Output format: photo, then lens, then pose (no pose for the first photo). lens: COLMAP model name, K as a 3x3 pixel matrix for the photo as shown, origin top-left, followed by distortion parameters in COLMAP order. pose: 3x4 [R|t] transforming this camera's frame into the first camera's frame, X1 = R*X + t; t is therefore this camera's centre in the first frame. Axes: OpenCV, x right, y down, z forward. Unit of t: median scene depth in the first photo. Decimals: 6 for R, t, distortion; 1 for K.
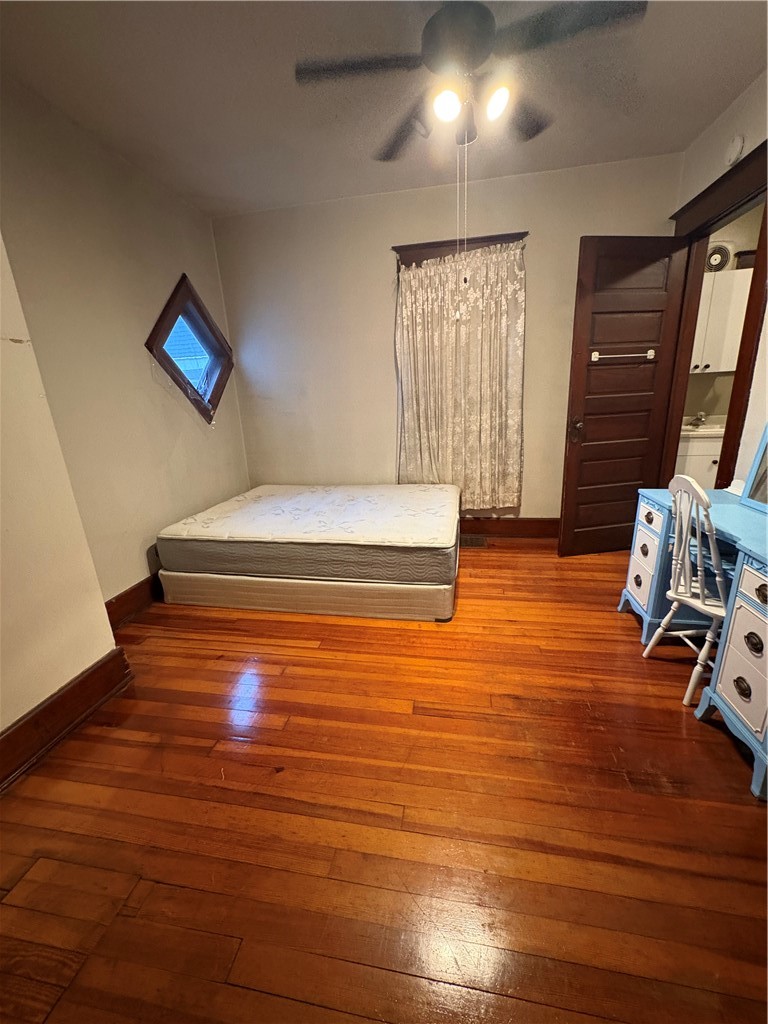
lens RADIAL K [[406.0, 0, 384.0], [0, 406.0, 512.0], [0, 0, 1]] dist [0.000419, -0.000347]
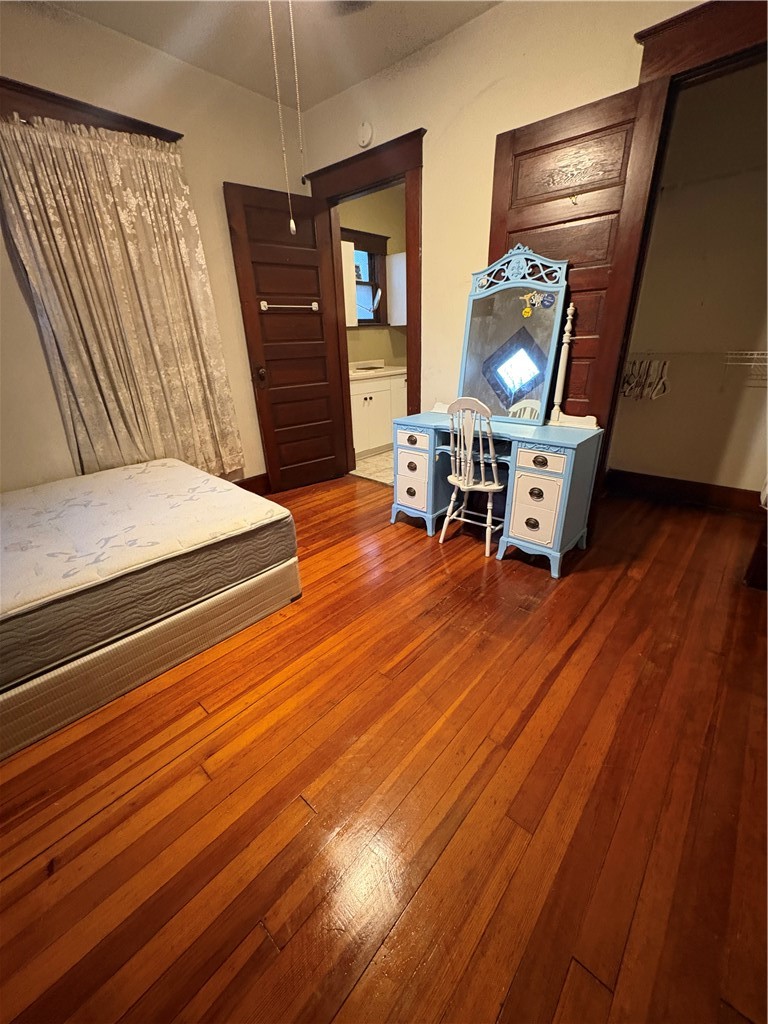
lens RADIAL K [[406.0, 0, 384.0], [0, 406.0, 512.0], [0, 0, 1]] dist [0.000419, -0.000347]
pose [[0.528940, -0.305678, 0.791697, -0.380568], [0.236325, 0.949033, 0.208535, -0.047515], [-0.815091, 0.076795, 0.574221, 0.304299]]
